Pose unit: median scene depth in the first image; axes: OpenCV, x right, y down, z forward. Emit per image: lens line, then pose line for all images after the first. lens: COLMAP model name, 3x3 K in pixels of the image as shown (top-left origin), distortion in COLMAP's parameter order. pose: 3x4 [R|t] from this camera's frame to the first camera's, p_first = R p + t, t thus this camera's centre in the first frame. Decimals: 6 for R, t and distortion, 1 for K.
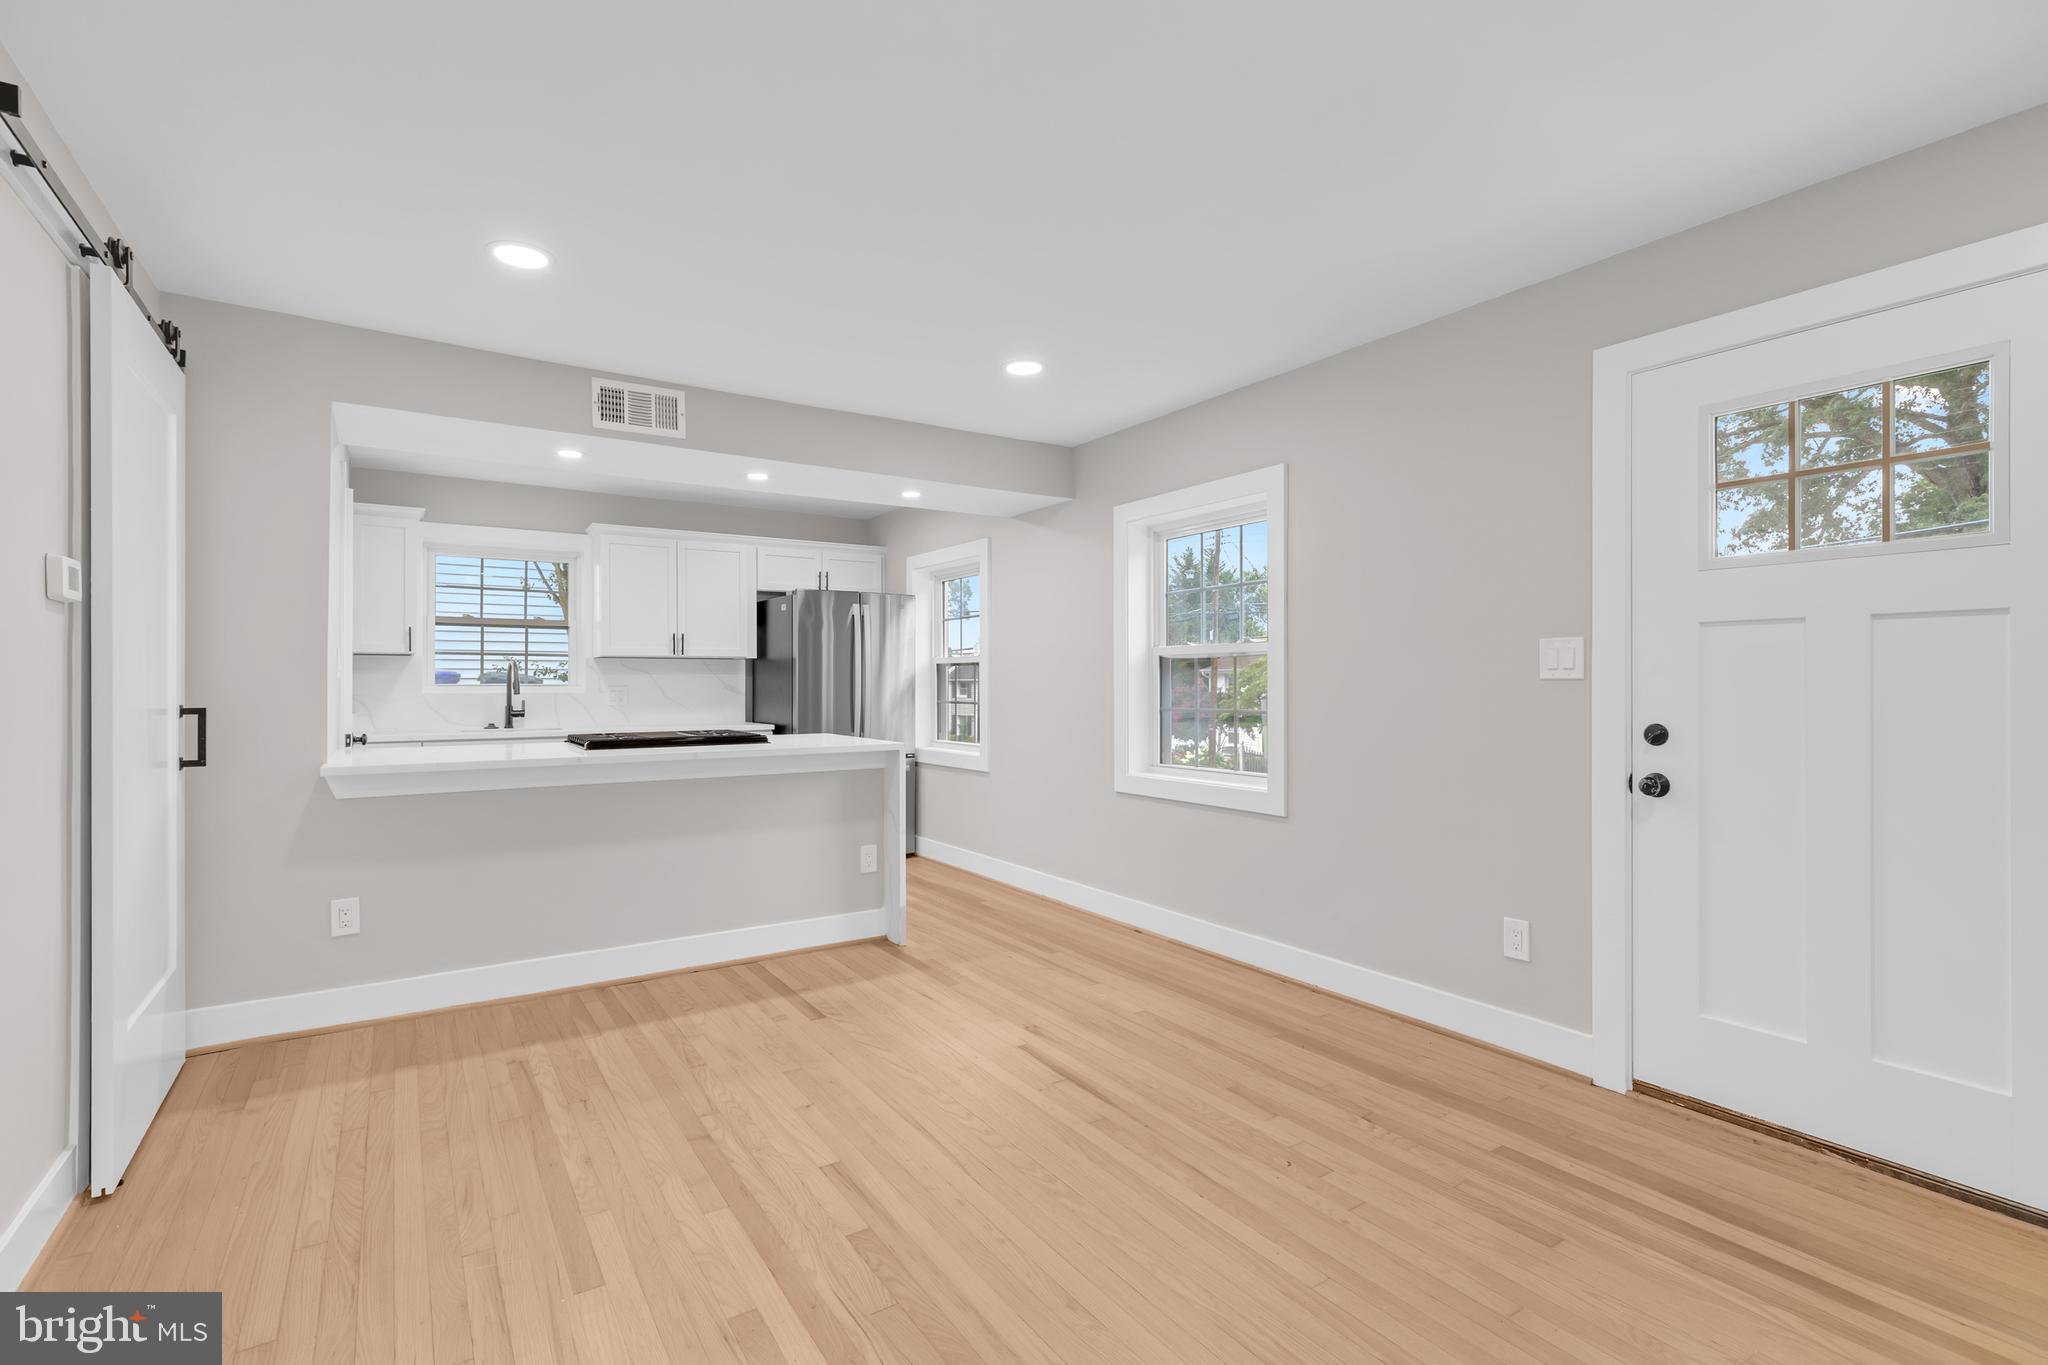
lens RADIAL K [[934.4, 0, 1013.8], [0, 934.4, 683.8], [0, 0, 1]] dist [0.007017, -0.000238]
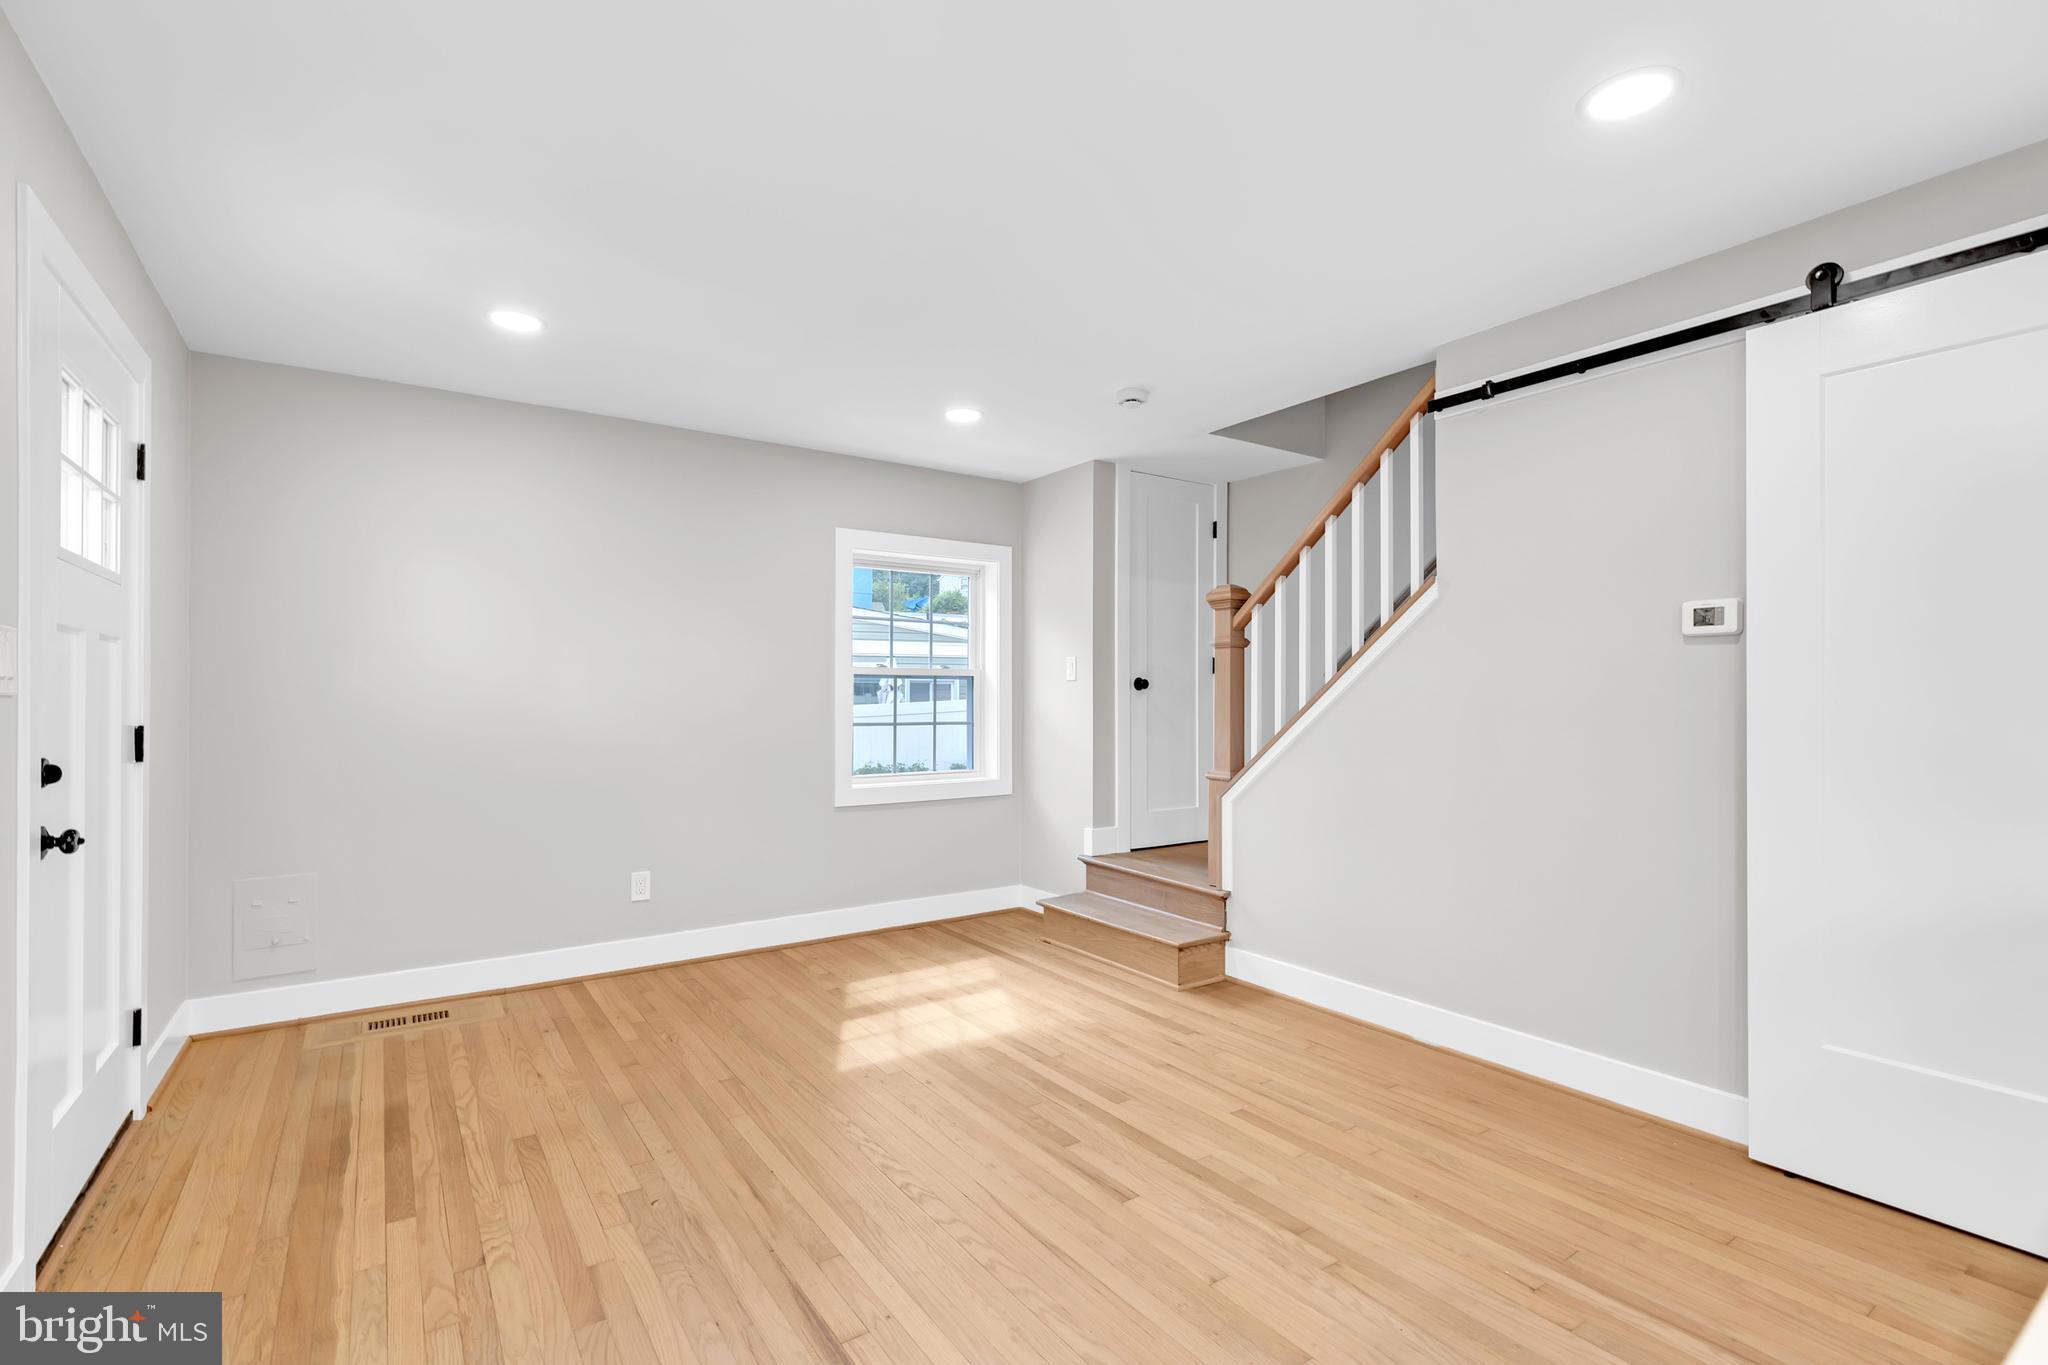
lens RADIAL K [[934.4, 0, 1013.8], [0, 934.4, 683.8], [0, 0, 1]] dist [0.007017, -0.000238]
pose [[-0.999765, -0.000643, -0.021688, -0.033843], [-0.000350, 0.999909, -0.013502, -0.004203], [0.021695, -0.013492, -0.999674, 1.239476]]
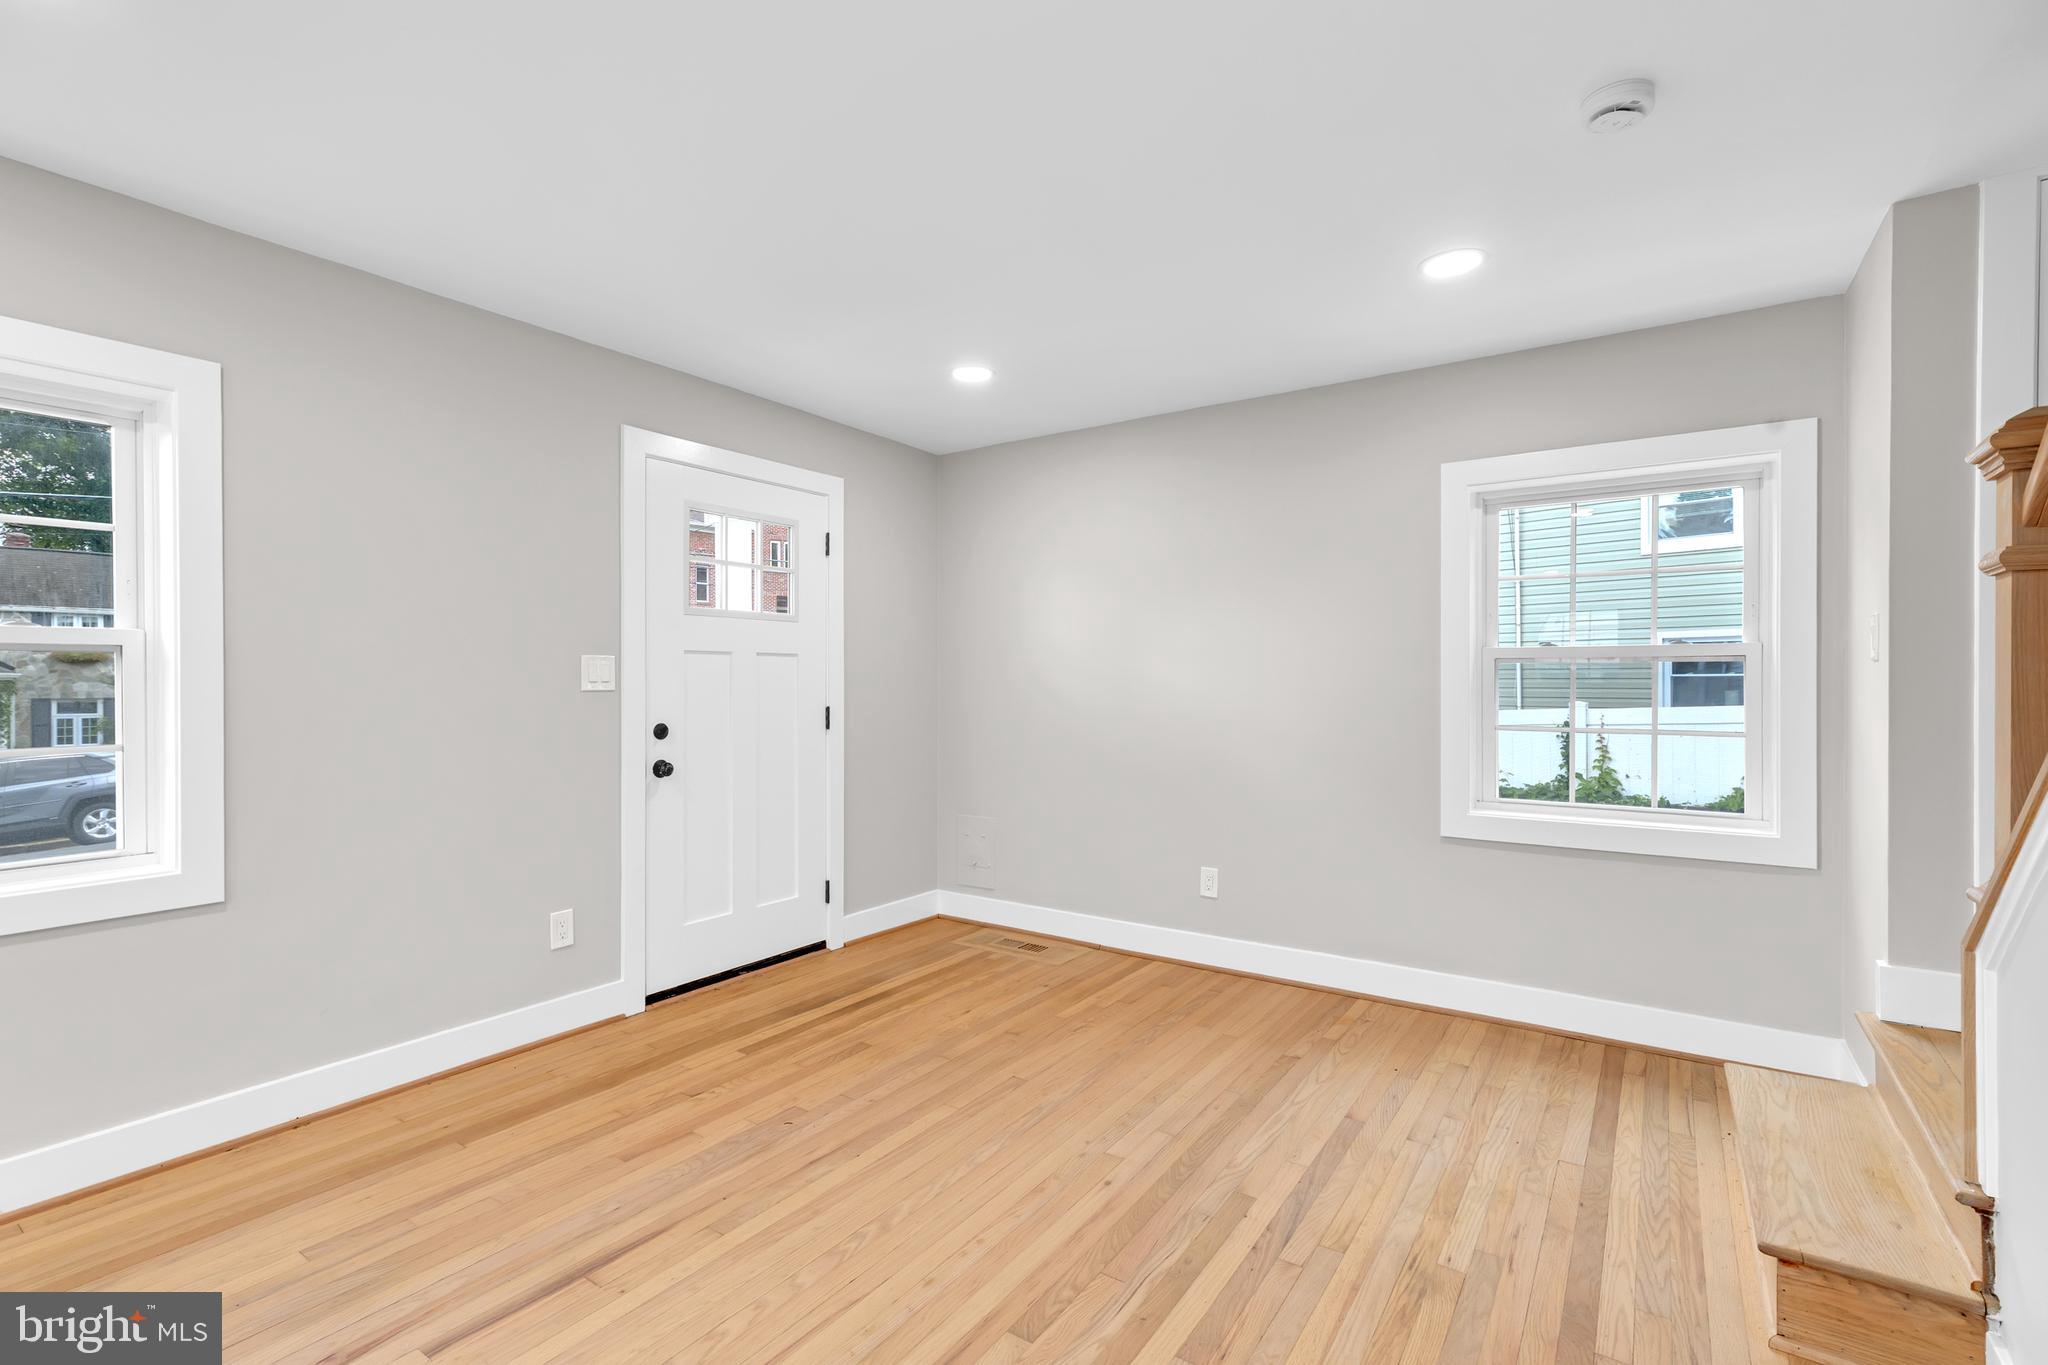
lens RADIAL K [[934.4, 0, 1013.8], [0, 934.4, 683.8], [0, 0, 1]] dist [0.007017, -0.000238]
pose [[-0.375832, -0.003168, 0.926682, -0.534095], [0.000694, 0.999993, 0.003700, -0.013361], [-0.926687, 0.002034, -0.375828, 0.733773]]
